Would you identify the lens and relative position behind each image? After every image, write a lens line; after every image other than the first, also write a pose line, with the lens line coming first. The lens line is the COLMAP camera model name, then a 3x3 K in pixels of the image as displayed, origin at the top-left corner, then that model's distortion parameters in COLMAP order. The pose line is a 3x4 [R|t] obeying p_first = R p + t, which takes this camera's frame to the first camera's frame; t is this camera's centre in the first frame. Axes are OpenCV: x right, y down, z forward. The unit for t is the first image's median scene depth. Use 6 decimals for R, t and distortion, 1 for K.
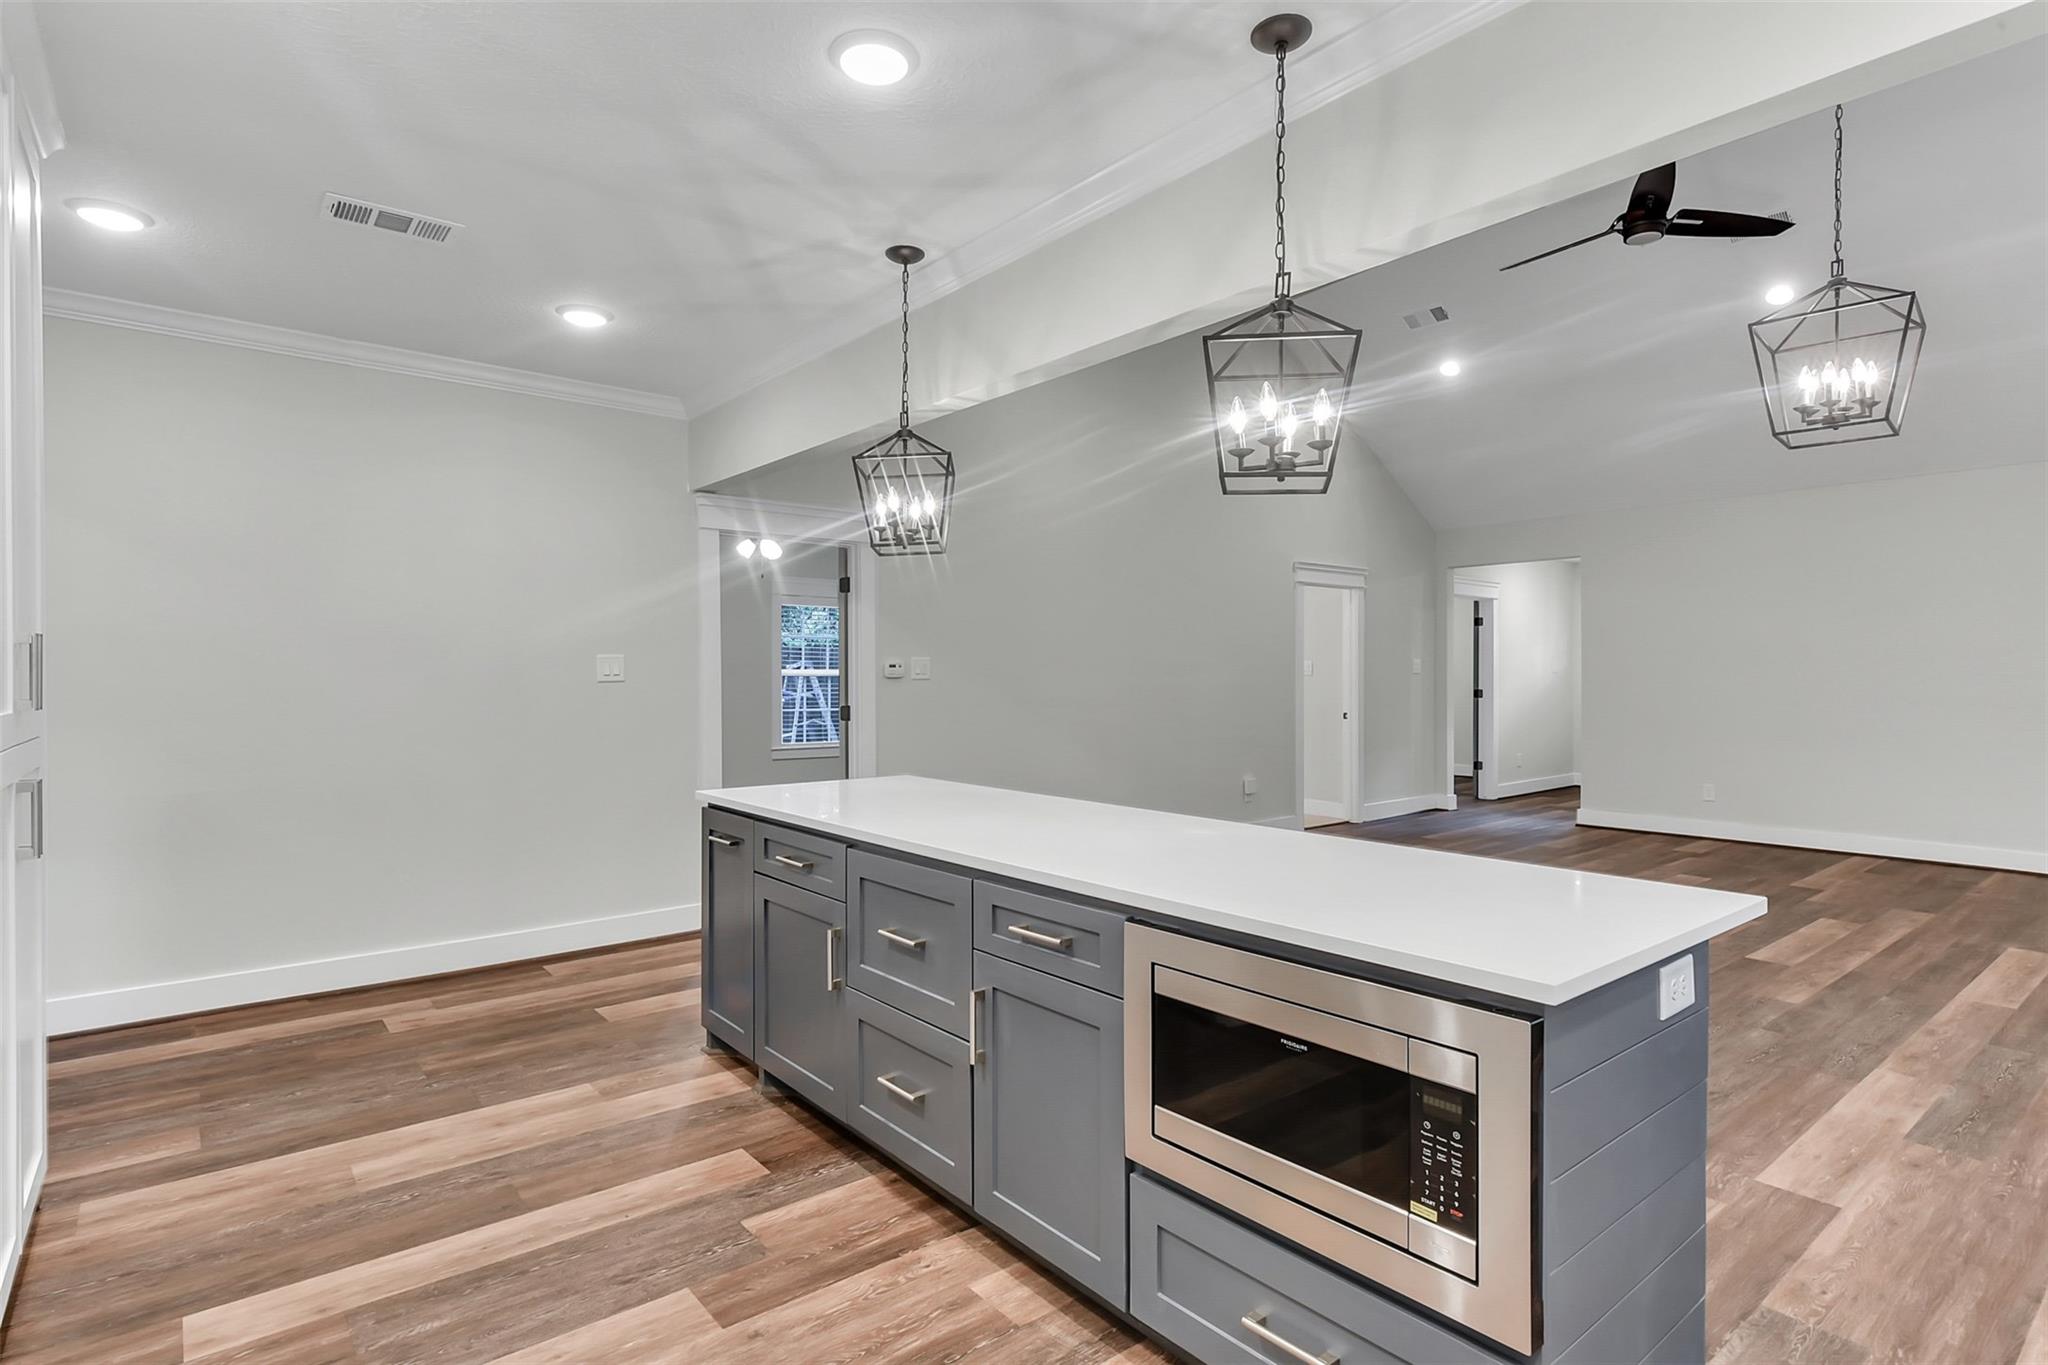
lens RADIAL K [[1028.0, 0, 1019.1], [0, 1028.0, 666.7], [0, 0, 1]] dist [0.007333, -0.000811]
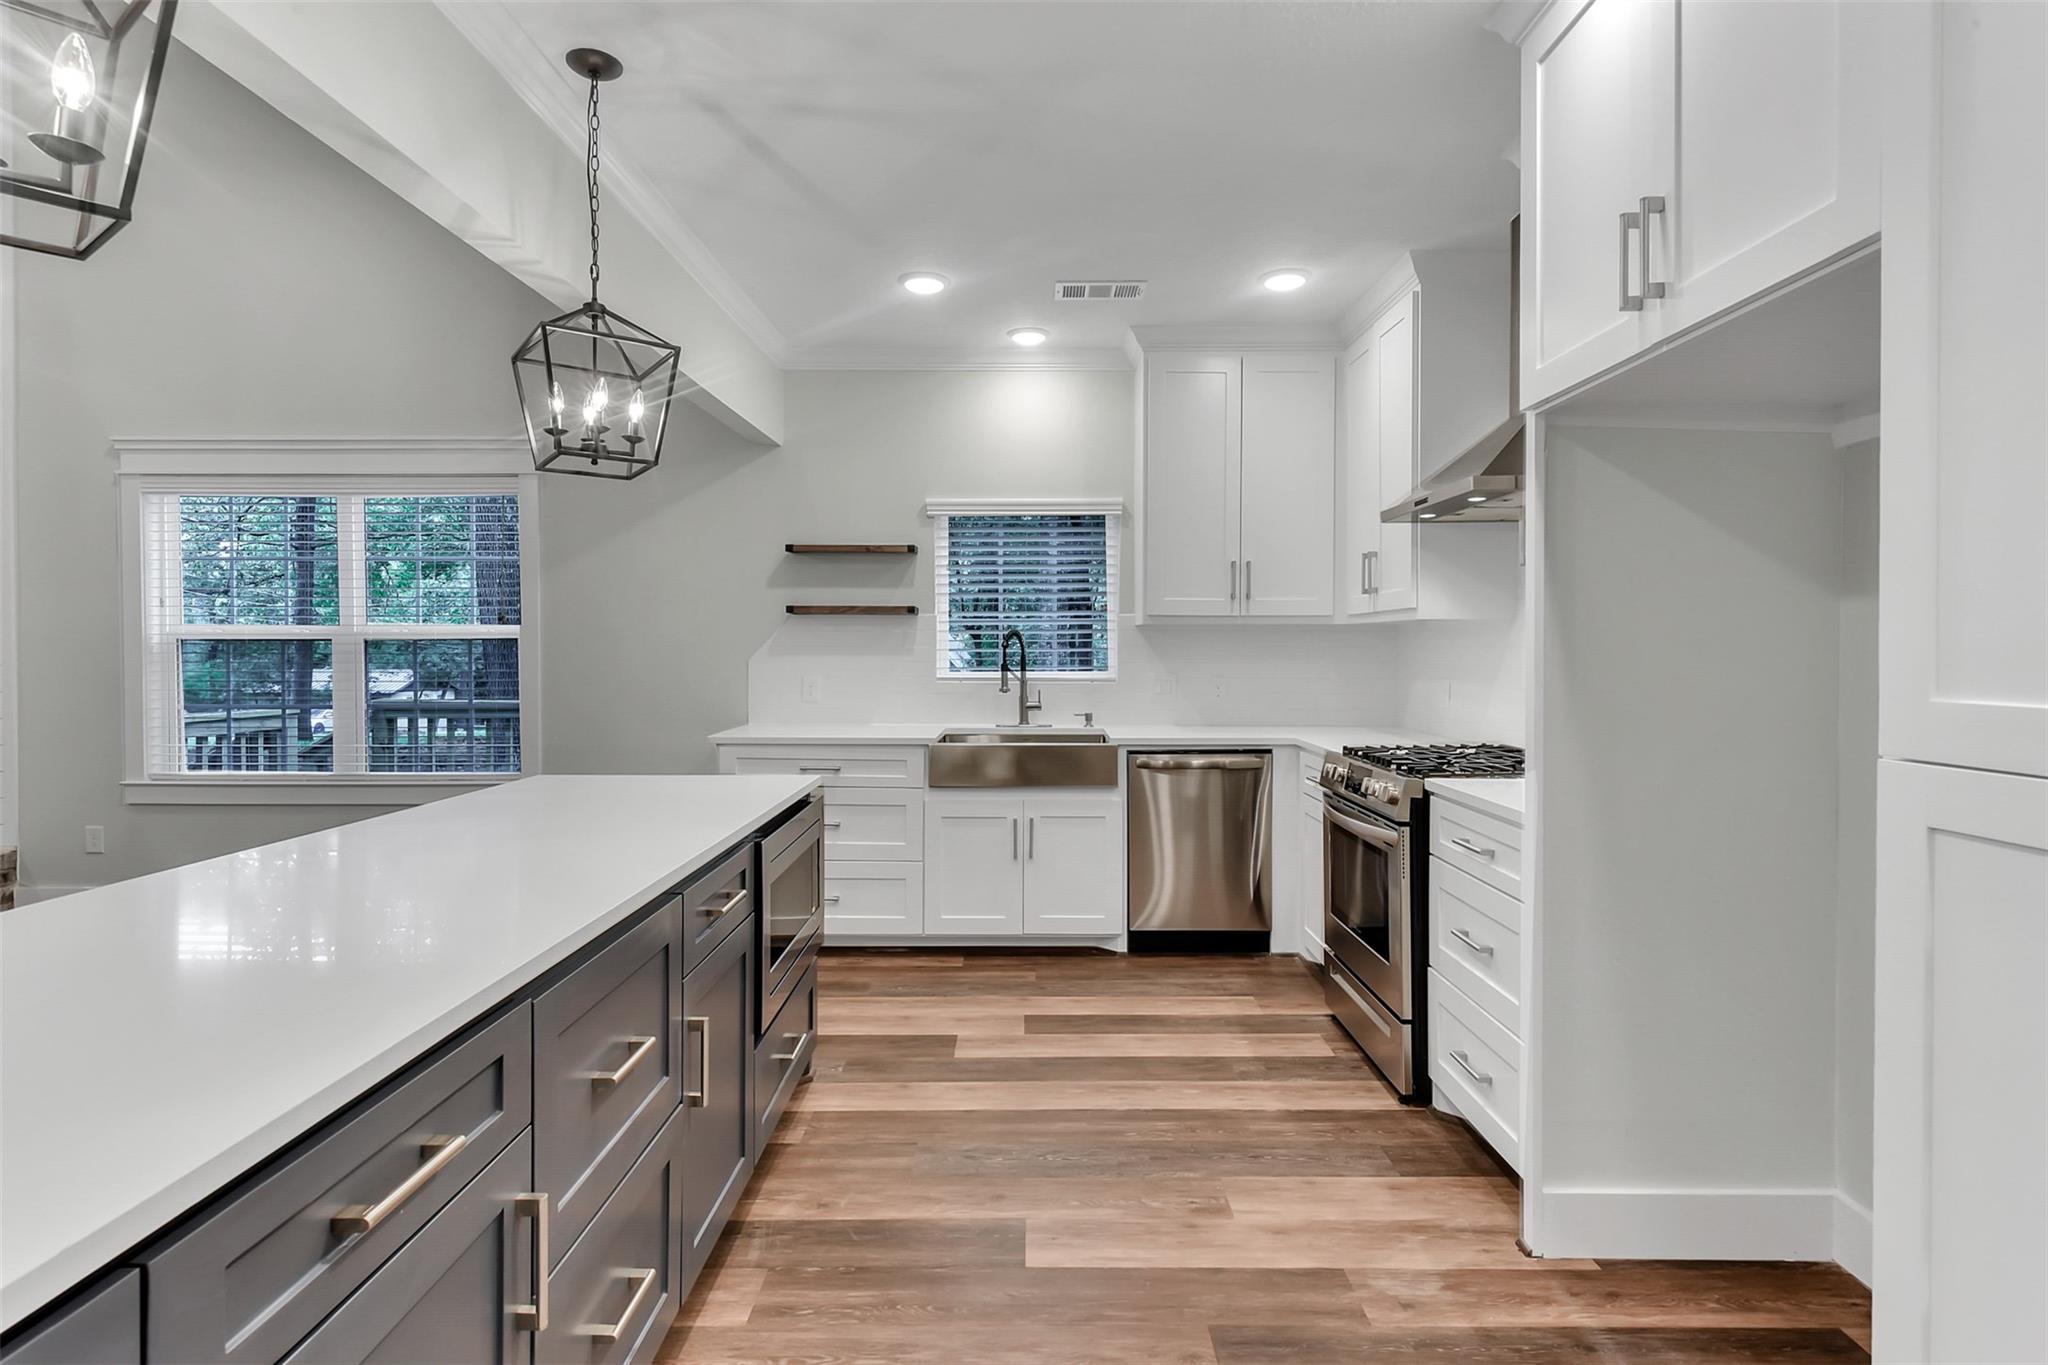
lens RADIAL K [[1049.9, 0, 1008.7], [0, 1049.9, 658.9], [0, 0, 1]] dist [0.044110, -0.000083]
pose [[-0.759020, -0.009443, 0.650999, -0.499790], [-0.008456, 0.999953, 0.004645, 0.011634], [-0.651013, -0.001979, -0.759064, 0.947419]]
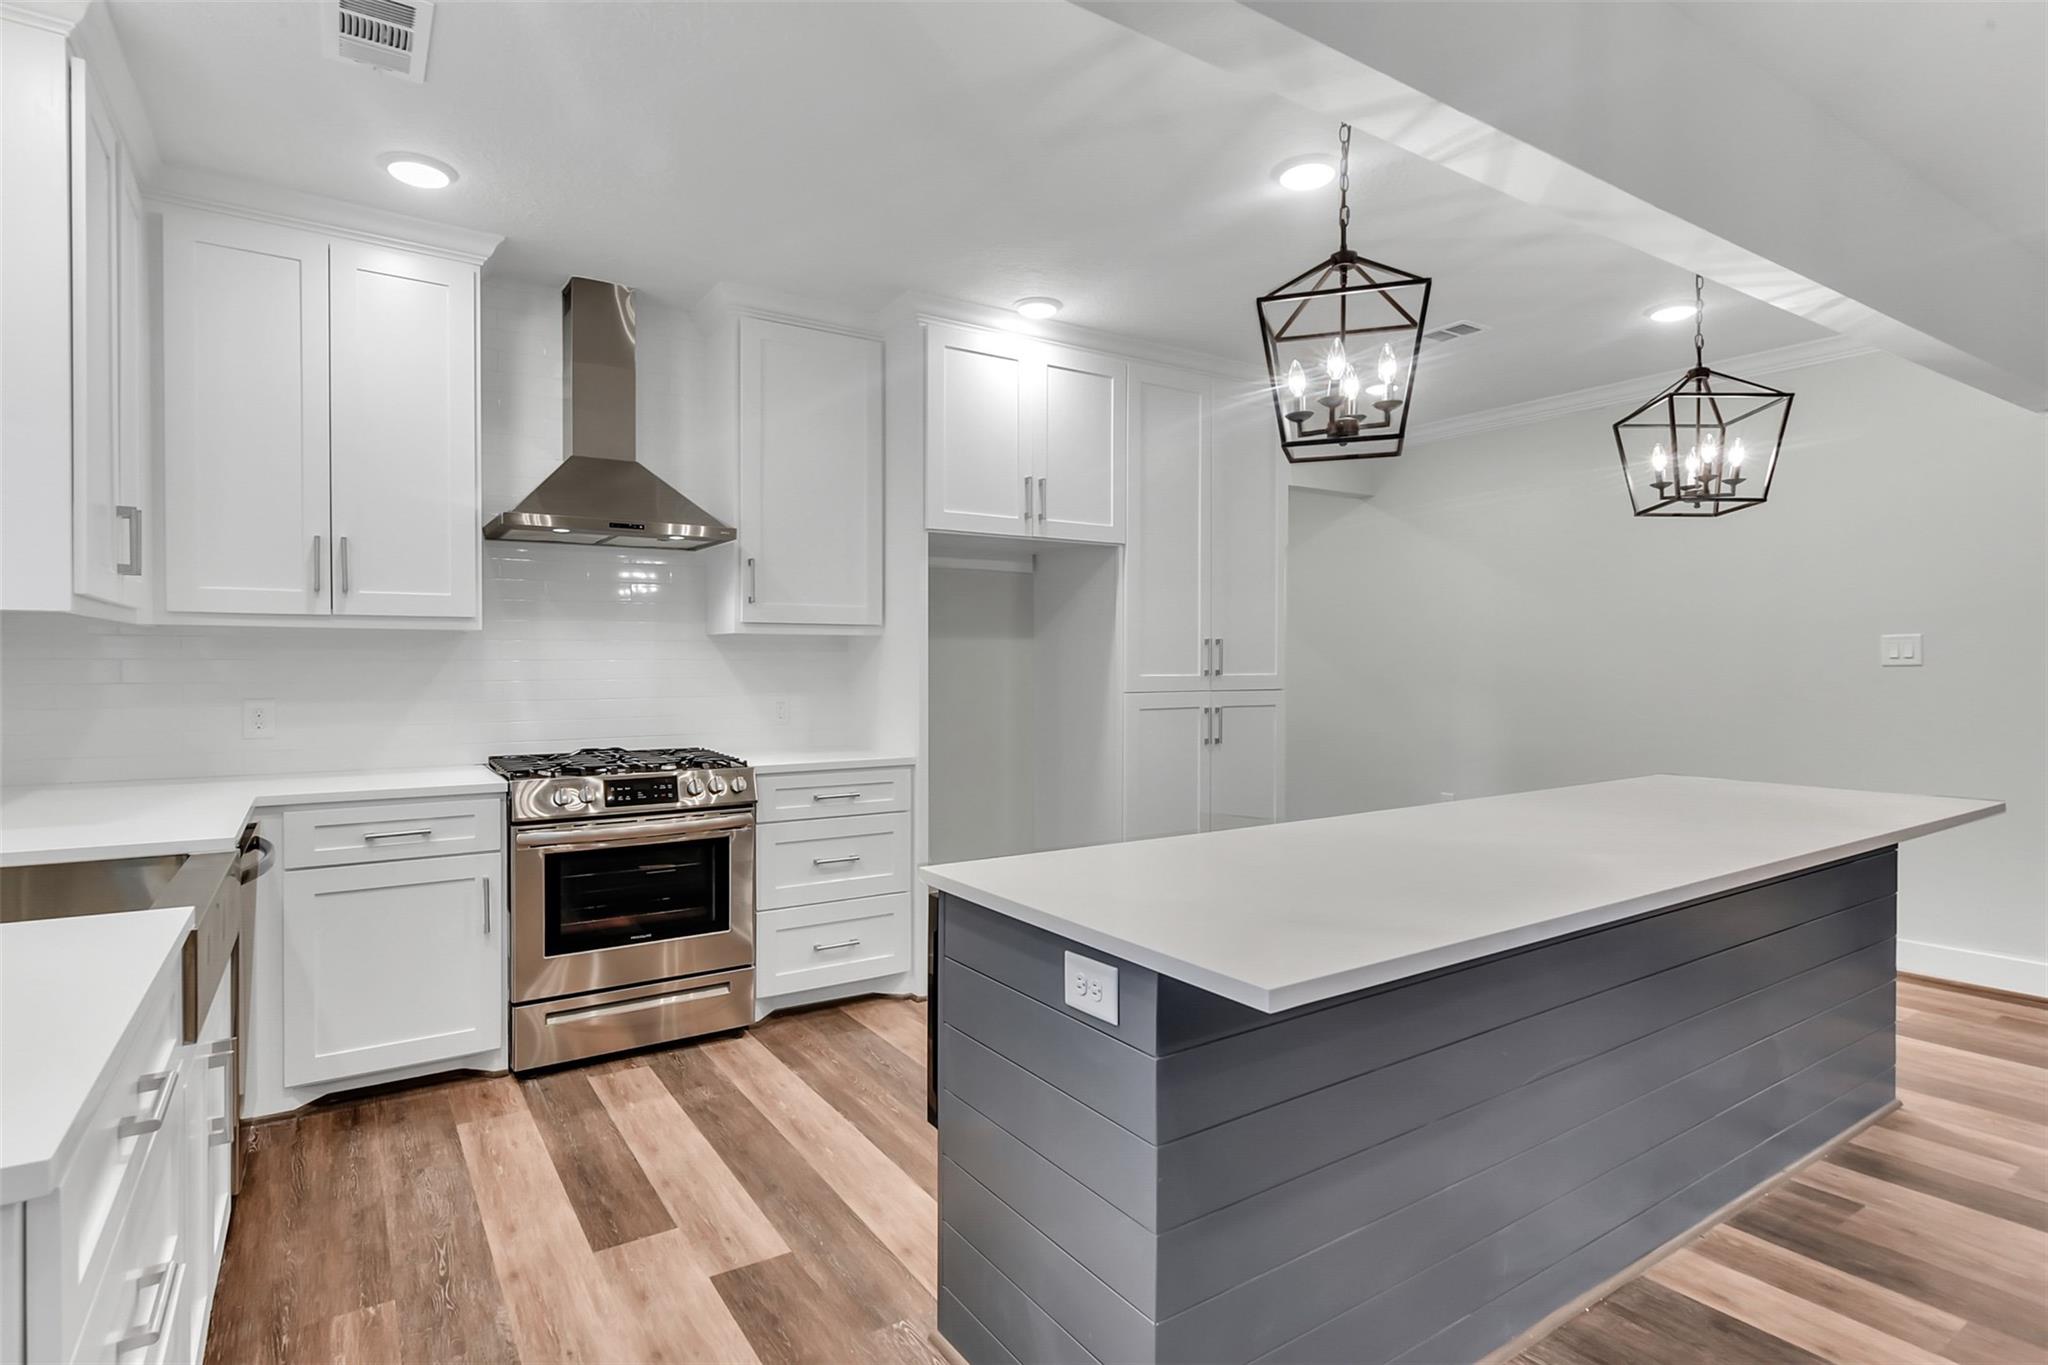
lens RADIAL K [[1018.3, 0, 1019.0], [0, 1018.3, 673.2], [0, 0, 1]] dist [0.005287, -0.000964]
pose [[-0.112223, 0.010619, -0.993626, 0.701871], [0.008961, 0.999913, 0.009675, 0.008968], [0.993643, -0.007818, -0.112309, 0.497305]]
